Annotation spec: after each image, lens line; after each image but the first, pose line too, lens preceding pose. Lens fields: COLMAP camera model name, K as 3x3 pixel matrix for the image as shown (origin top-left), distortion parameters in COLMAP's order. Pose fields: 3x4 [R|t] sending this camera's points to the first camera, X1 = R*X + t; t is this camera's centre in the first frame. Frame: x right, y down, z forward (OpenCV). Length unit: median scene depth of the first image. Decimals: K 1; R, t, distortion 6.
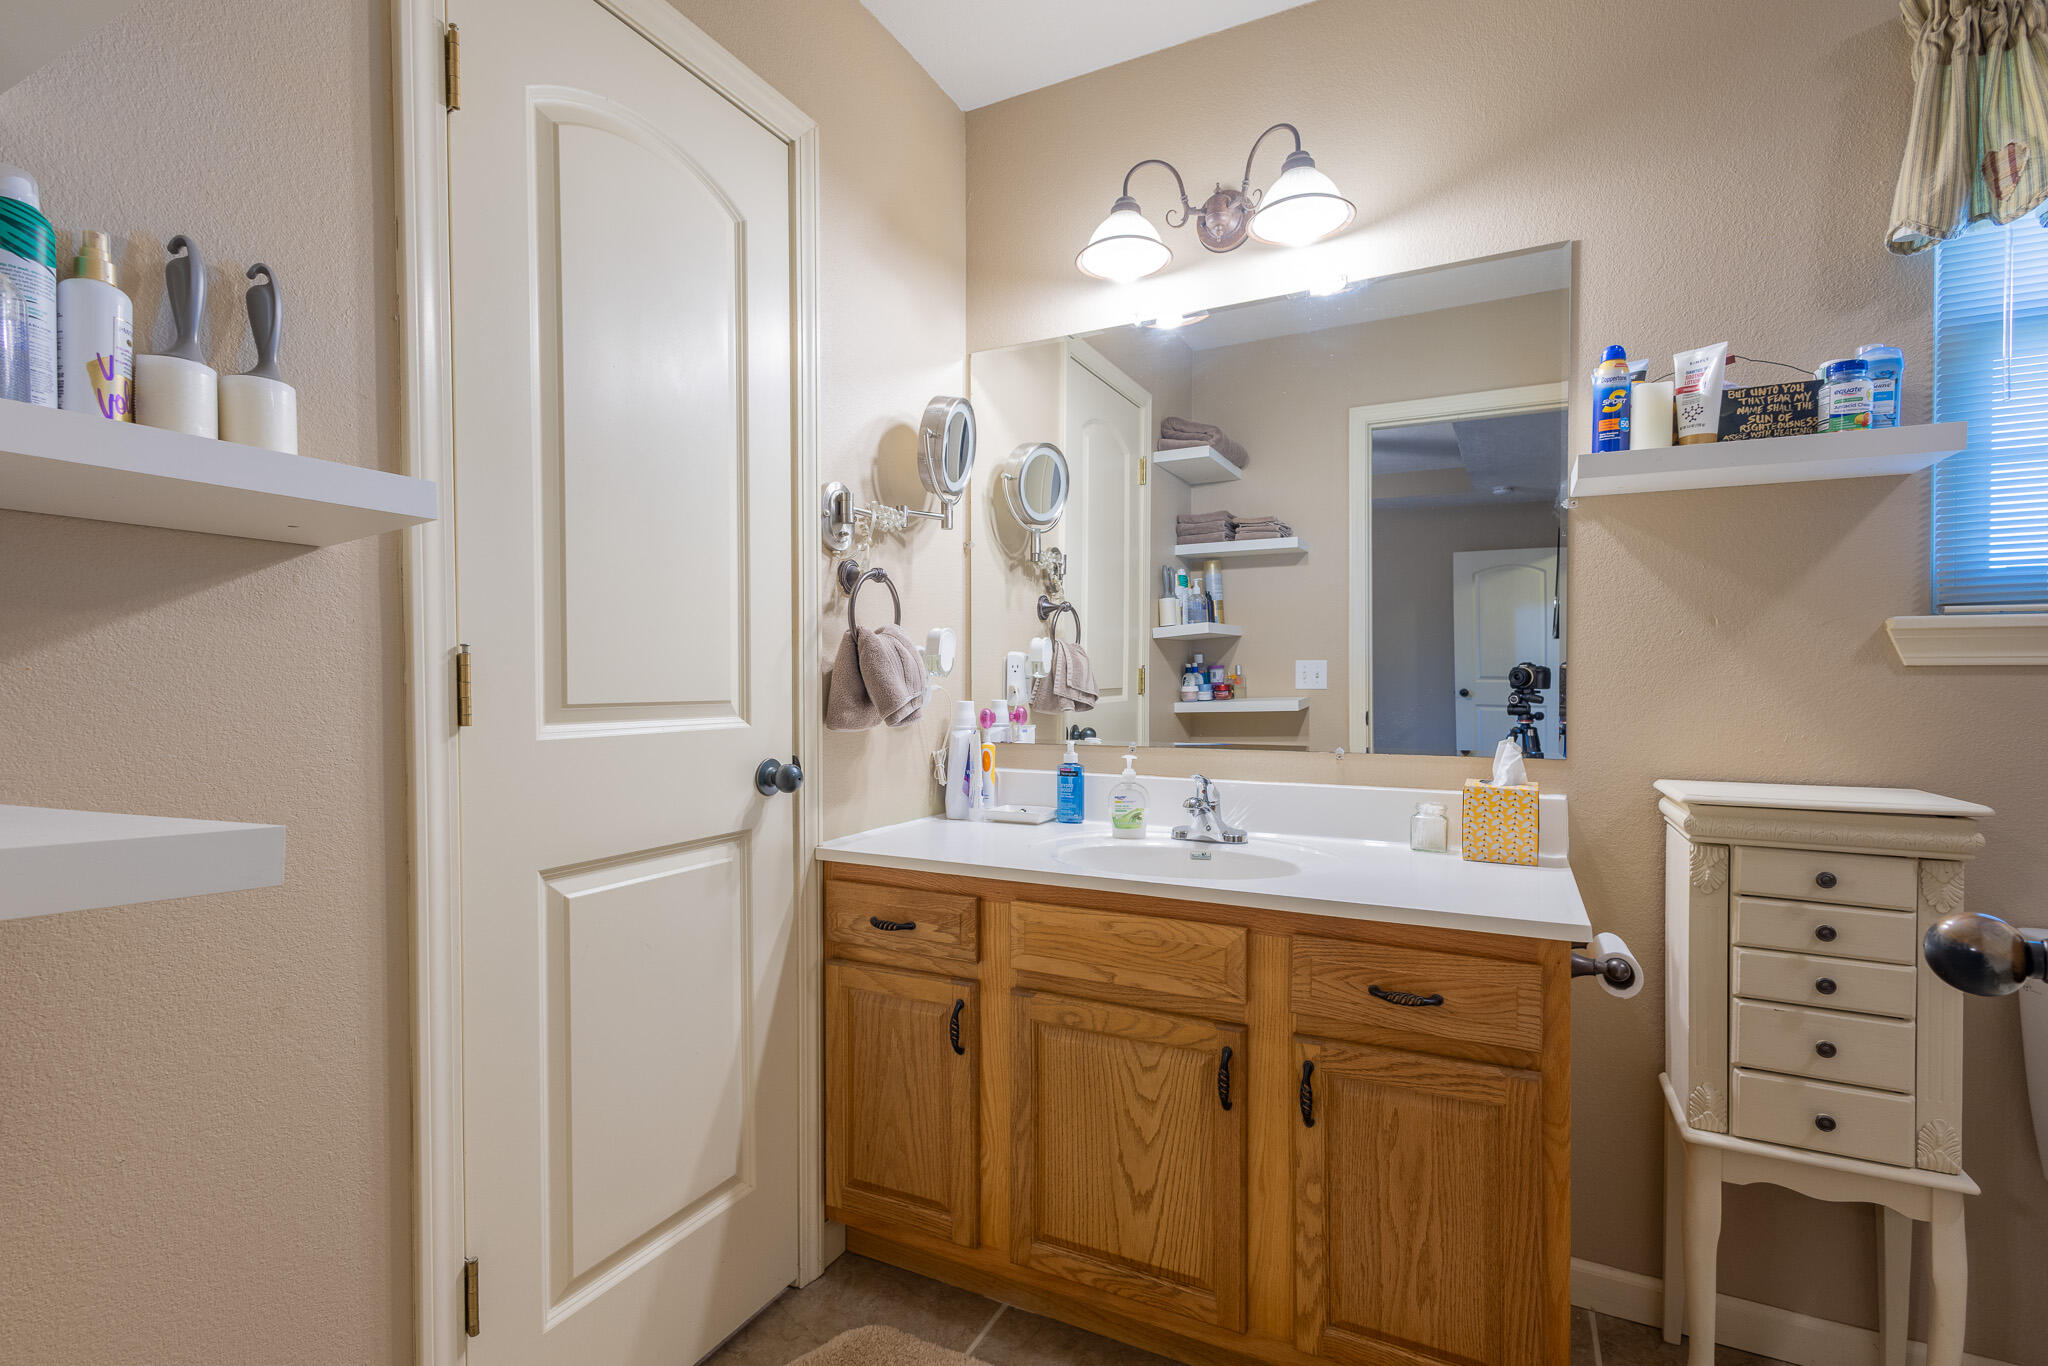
lens RADIAL K [[943.3, 0, 1019.5], [0, 943.3, 687.6], [0, 0, 1]] dist [0.019666, -0.000307]
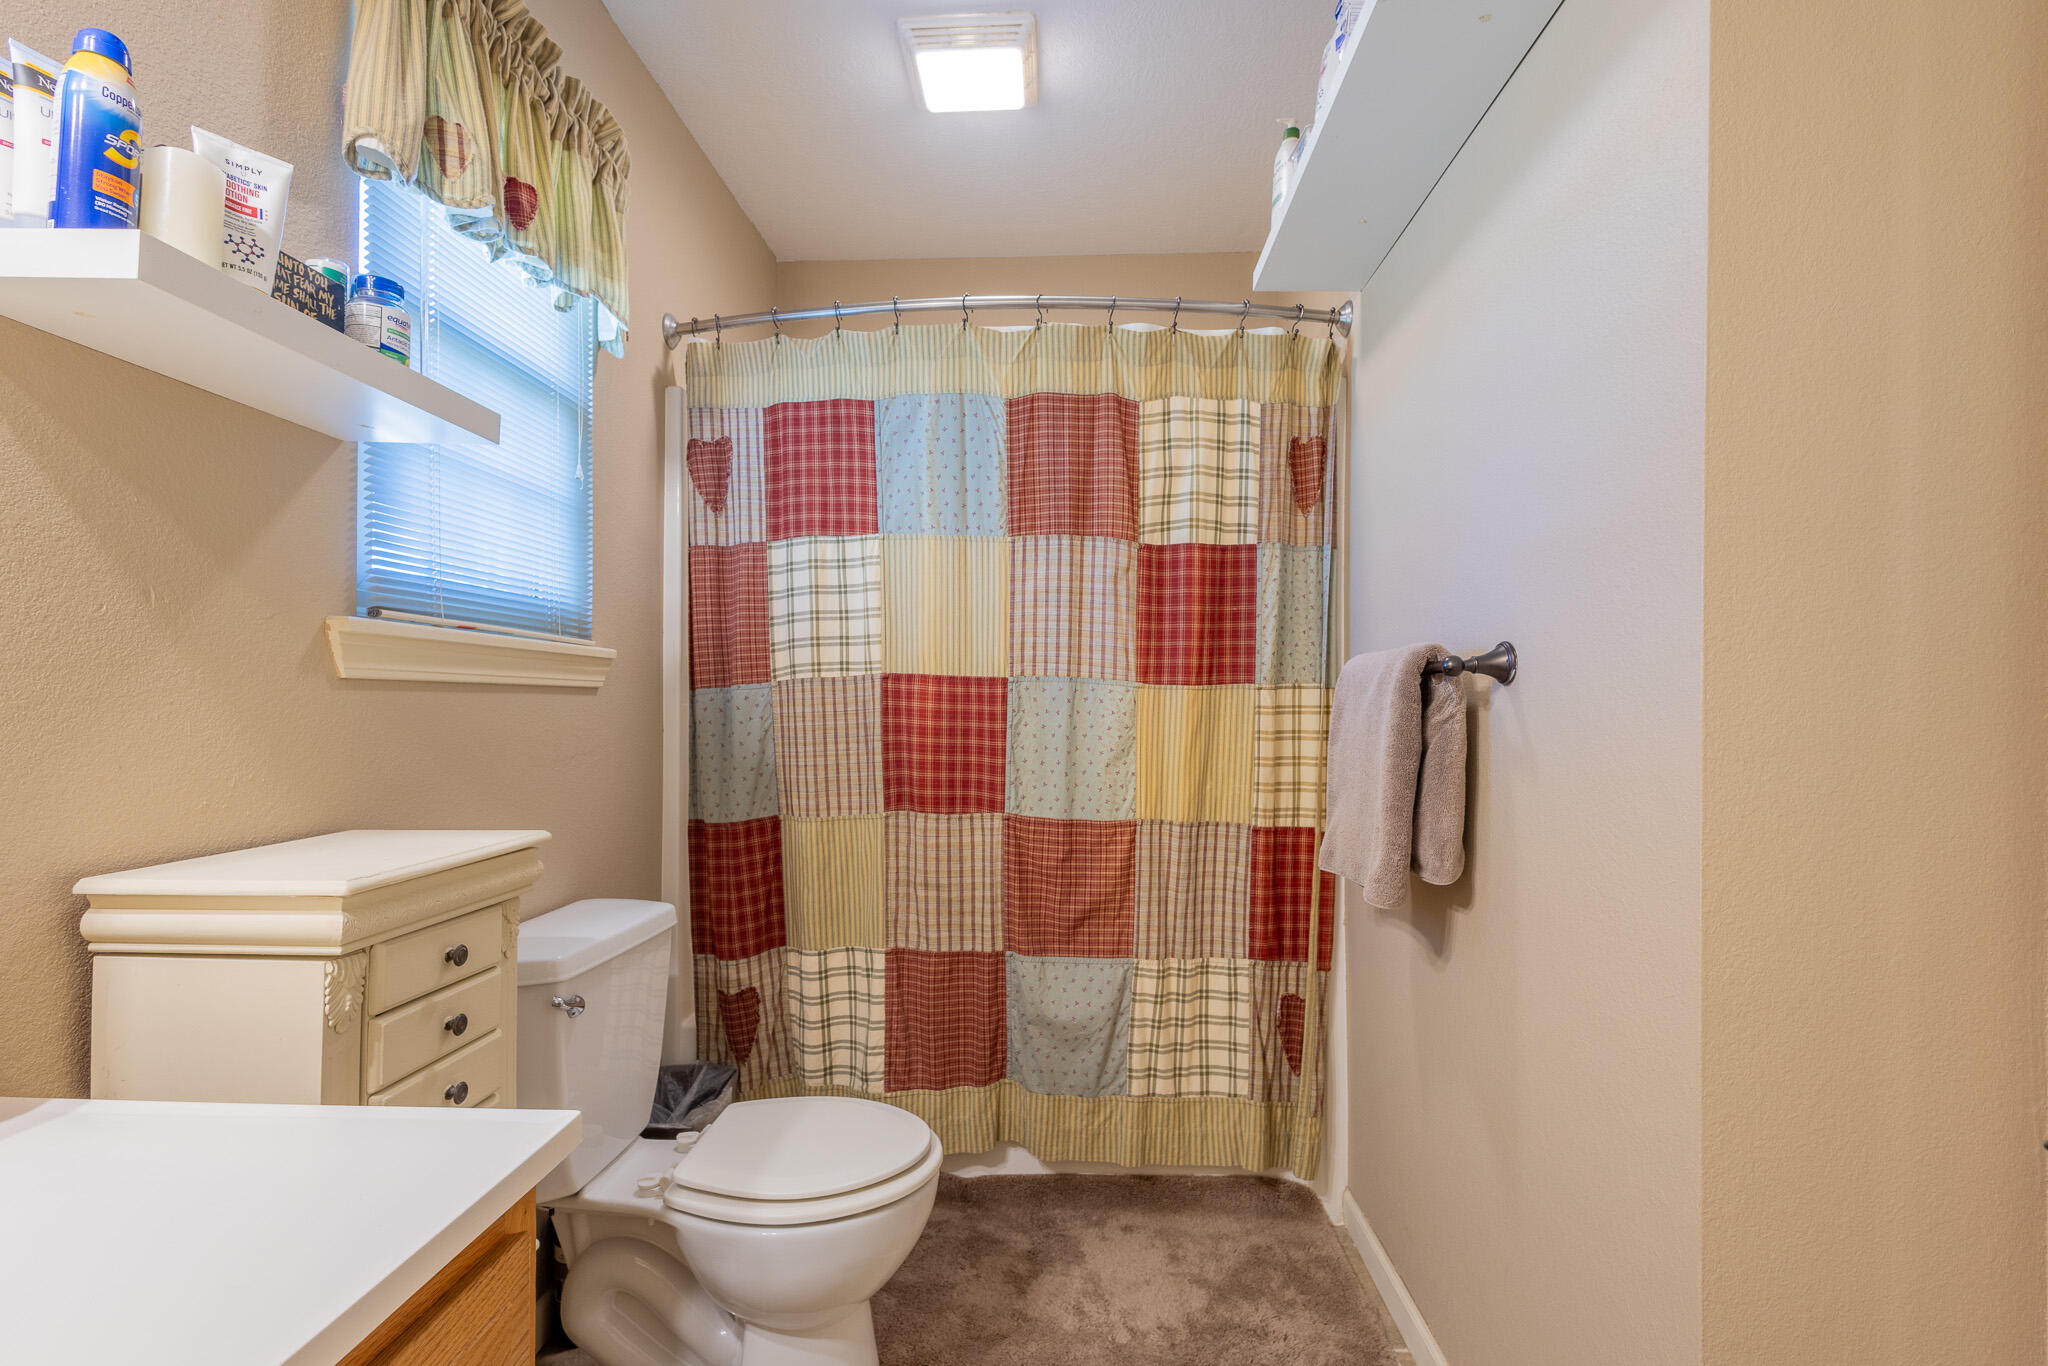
lens RADIAL K [[966.3, 0, 1023.1], [0, 966.3, 706.2], [0, 0, 1]] dist [0.000735, -0.000089]
pose [[-0.408736, -0.006213, 0.912631, -0.051608], [-0.002932, 0.999981, 0.005494, -0.005653], [-0.912648, -0.000430, -0.408747, 0.825376]]
